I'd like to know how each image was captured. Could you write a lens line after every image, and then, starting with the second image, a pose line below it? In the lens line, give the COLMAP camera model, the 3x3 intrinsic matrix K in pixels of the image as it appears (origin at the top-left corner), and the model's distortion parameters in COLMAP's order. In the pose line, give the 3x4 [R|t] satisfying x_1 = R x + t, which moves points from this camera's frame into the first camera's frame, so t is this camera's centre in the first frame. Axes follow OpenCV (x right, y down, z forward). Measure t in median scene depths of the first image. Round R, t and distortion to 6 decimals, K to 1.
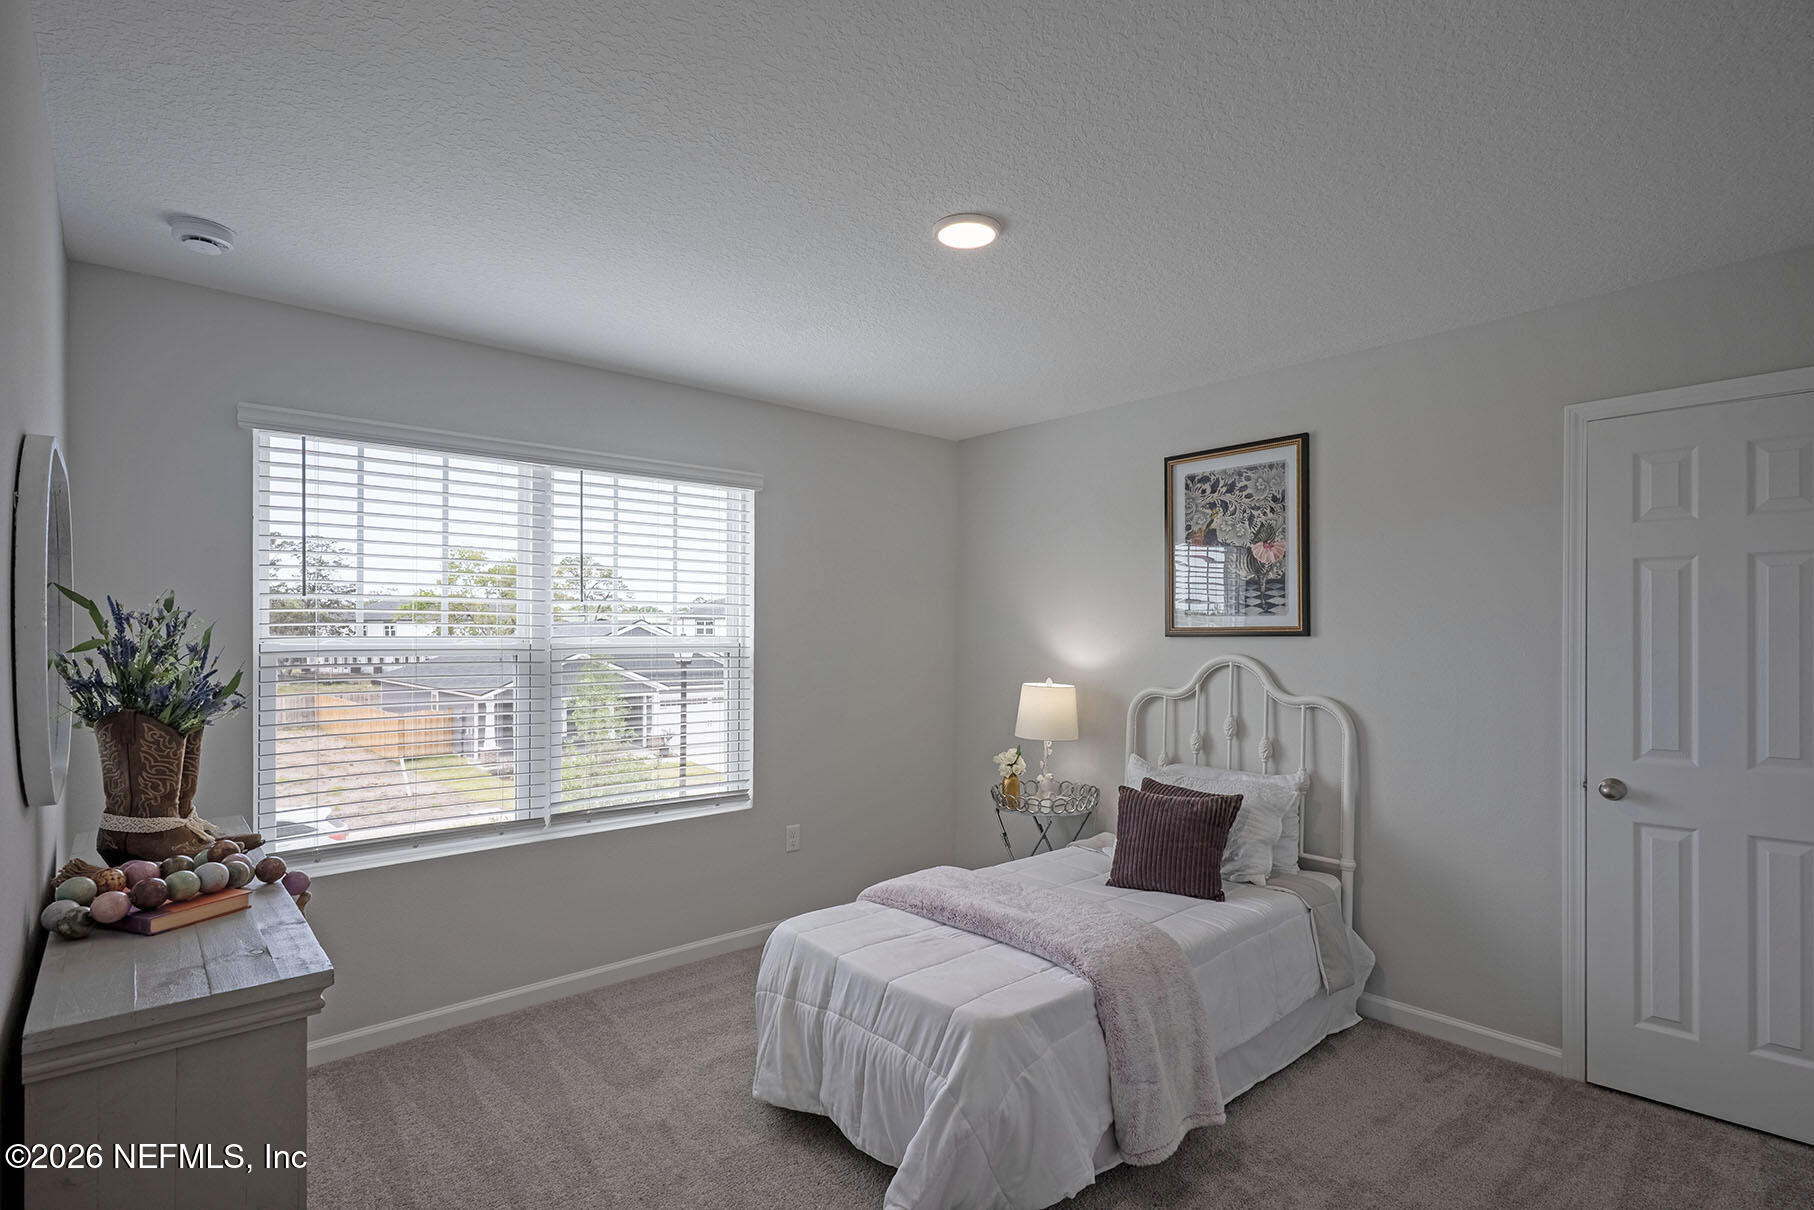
lens RADIAL K [[890.6, 0, 908.3], [0, 890.6, 627.2], [0, 0, 1]] dist [0.001930, 0.000275]
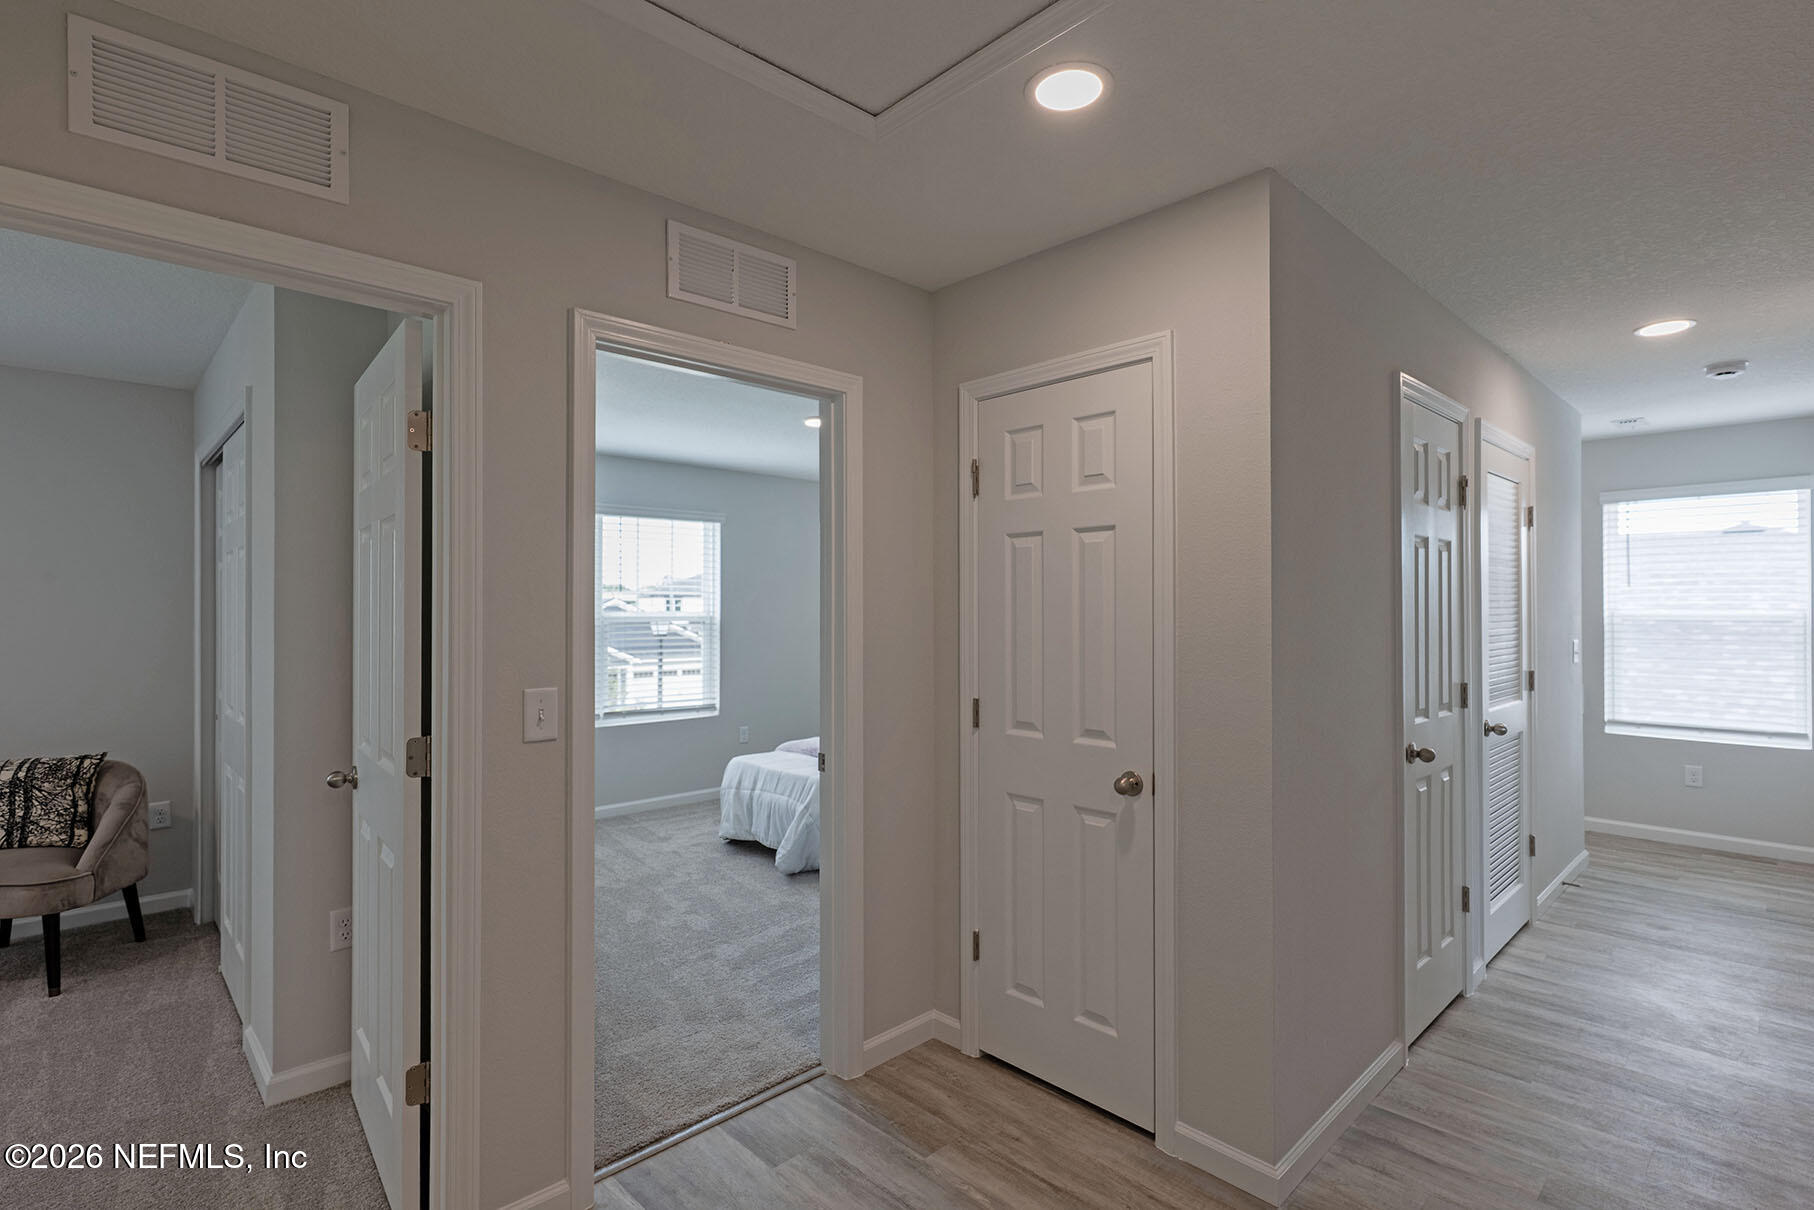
lens RADIAL K [[873.8, 0, 914.3], [0, 873.8, 601.6], [0, 0, 1]] dist [0.003806, 0.001009]
pose [[0.998970, -0.000771, 0.045374, 0.128016], [0.000893, 0.999996, -0.002670, -0.003788], [-0.045372, 0.002708, 0.998966, -0.718746]]
